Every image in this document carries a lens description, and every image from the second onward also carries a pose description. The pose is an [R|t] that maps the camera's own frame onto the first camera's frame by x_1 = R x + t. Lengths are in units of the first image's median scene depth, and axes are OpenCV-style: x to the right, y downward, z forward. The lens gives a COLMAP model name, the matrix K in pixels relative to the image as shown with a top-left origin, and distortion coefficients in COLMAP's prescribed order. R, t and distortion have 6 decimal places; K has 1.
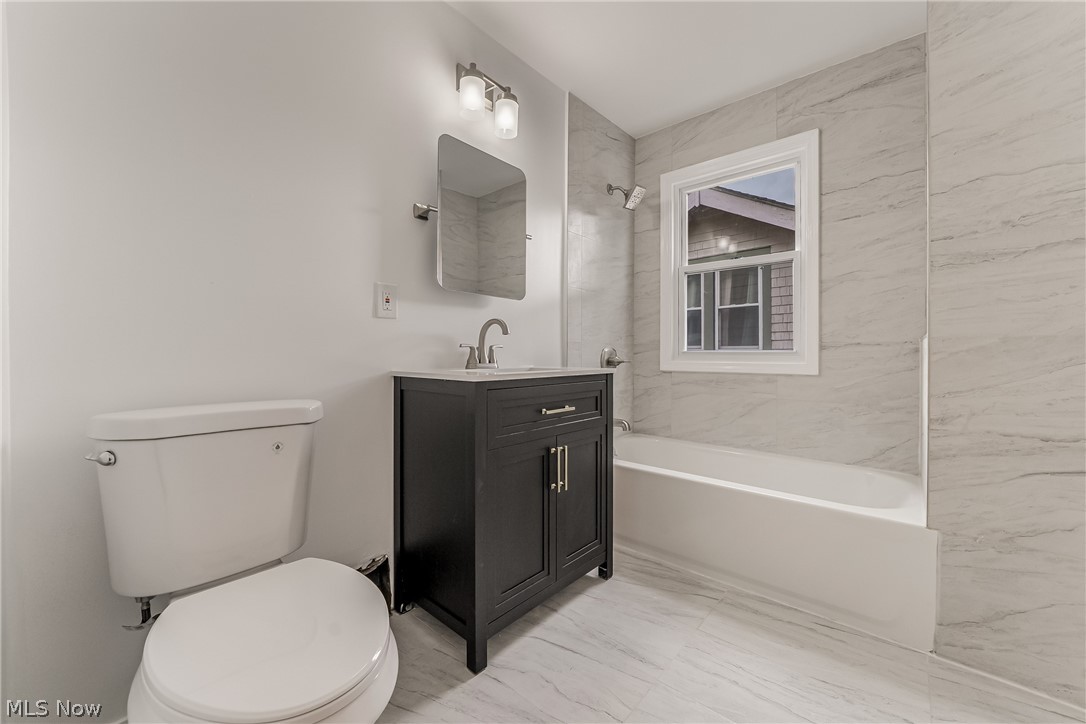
lens RADIAL K [[422.5, 0, 542.7], [0, 422.5, 356.6], [0, 0, 1]] dist [-0.000152, -0.000041]
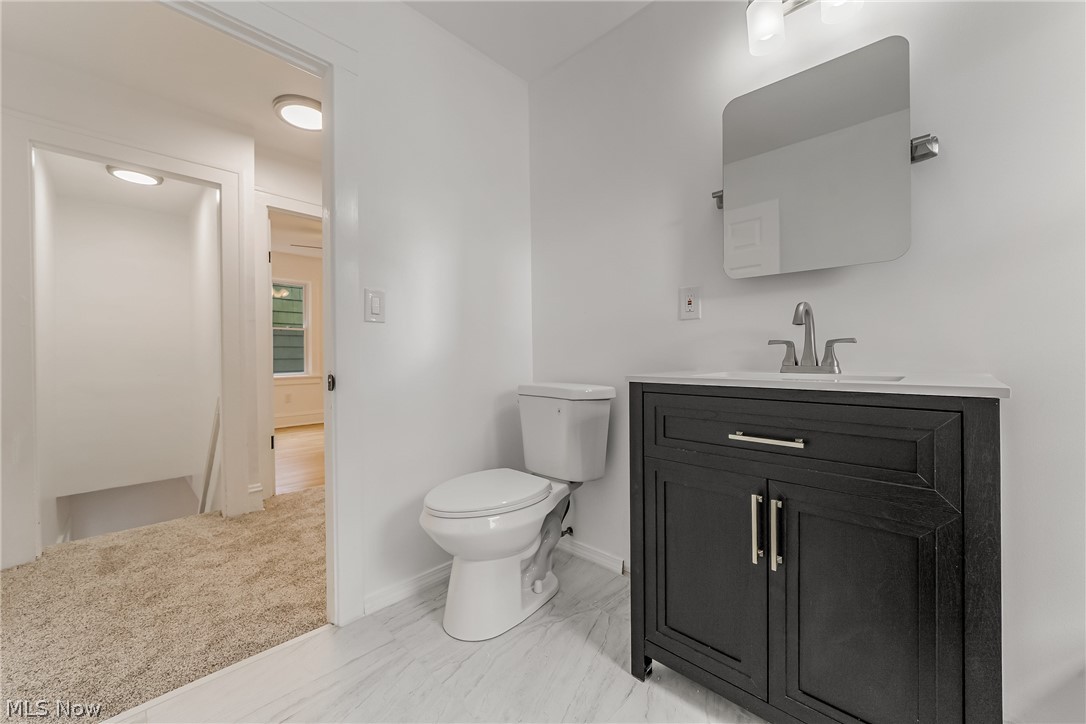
lens RADIAL K [[422.5, 0, 545.3], [0, 422.5, 360.3], [0, 0, 1]] dist [-0.000152, -0.000041]
pose [[-0.051777, 0.011318, -0.998595, 0.701111], [0.004600, 0.999928, 0.011095, -0.003299], [0.998648, -0.004019, -0.051826, 0.706547]]
